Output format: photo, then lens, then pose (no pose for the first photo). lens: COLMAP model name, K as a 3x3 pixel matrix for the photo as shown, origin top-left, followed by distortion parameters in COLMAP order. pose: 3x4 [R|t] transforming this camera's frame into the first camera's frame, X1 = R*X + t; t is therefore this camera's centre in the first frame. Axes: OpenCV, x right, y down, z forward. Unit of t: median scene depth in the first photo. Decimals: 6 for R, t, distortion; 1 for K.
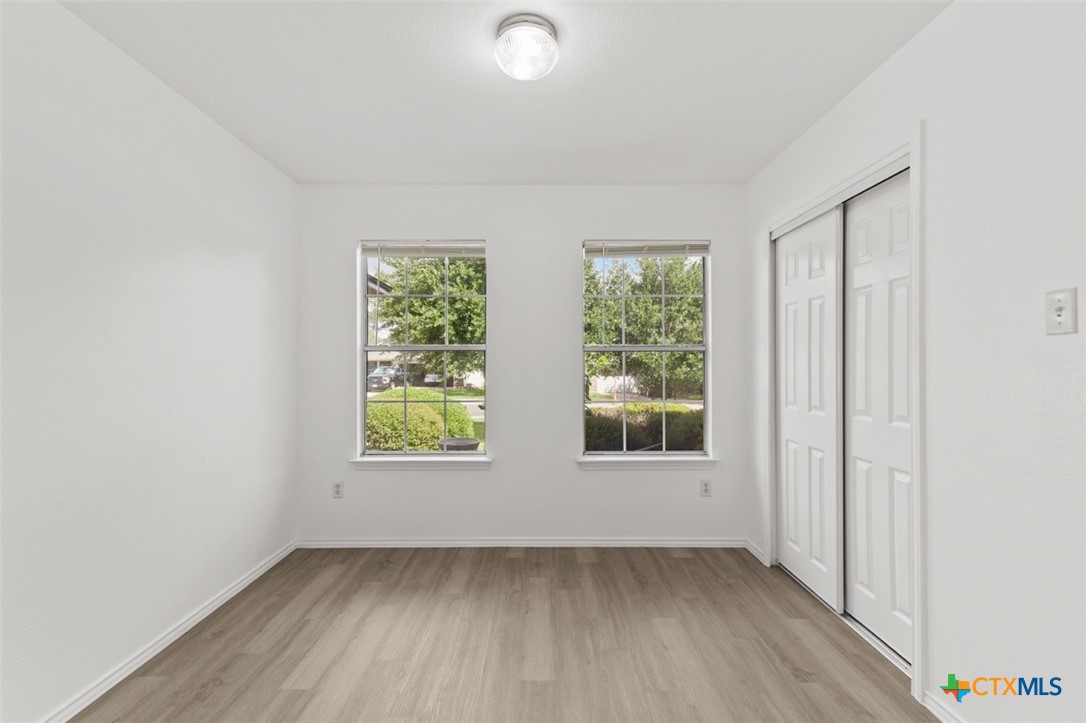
lens RADIAL K [[491.2, 0, 542.5], [0, 491.2, 362.9], [0, 0, 1]] dist [0.012011, -0.002159]
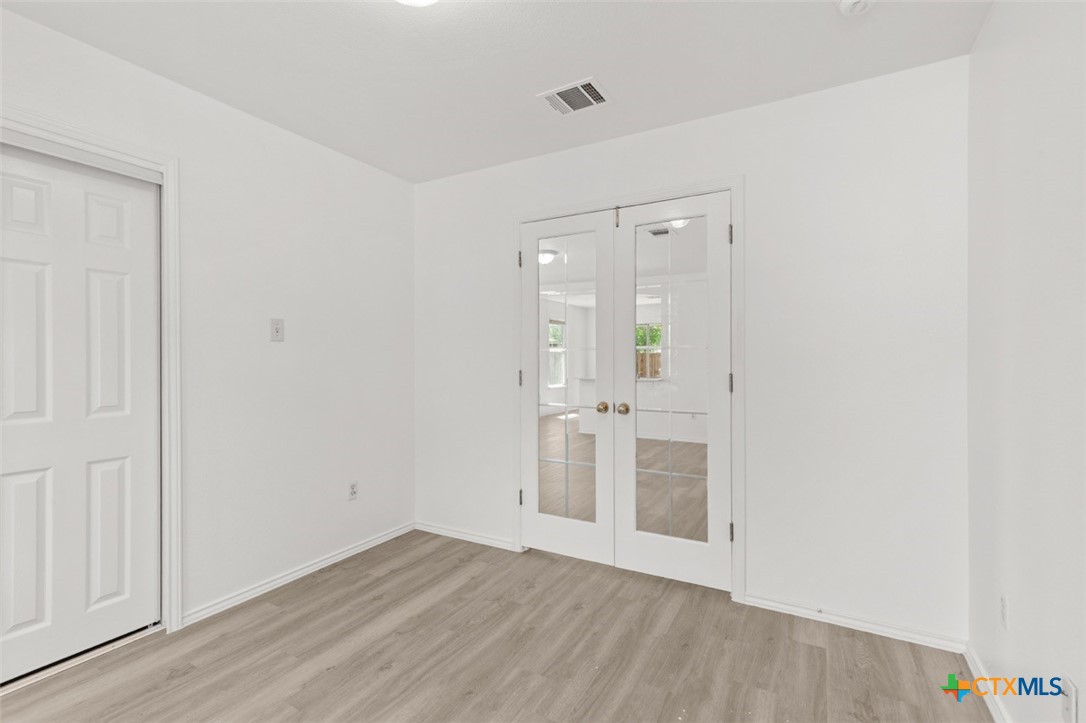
lens RADIAL K [[491.2, 0, 543.0], [0, 491.2, 359.9], [0, 0, 1]] dist [0.012011, -0.002159]
pose [[-0.868166, -0.000409, 0.496273, -0.570744], [-0.000897, 0.999999, -0.000746, 0.012105], [-0.496272, -0.001093, -0.868166, 1.460537]]
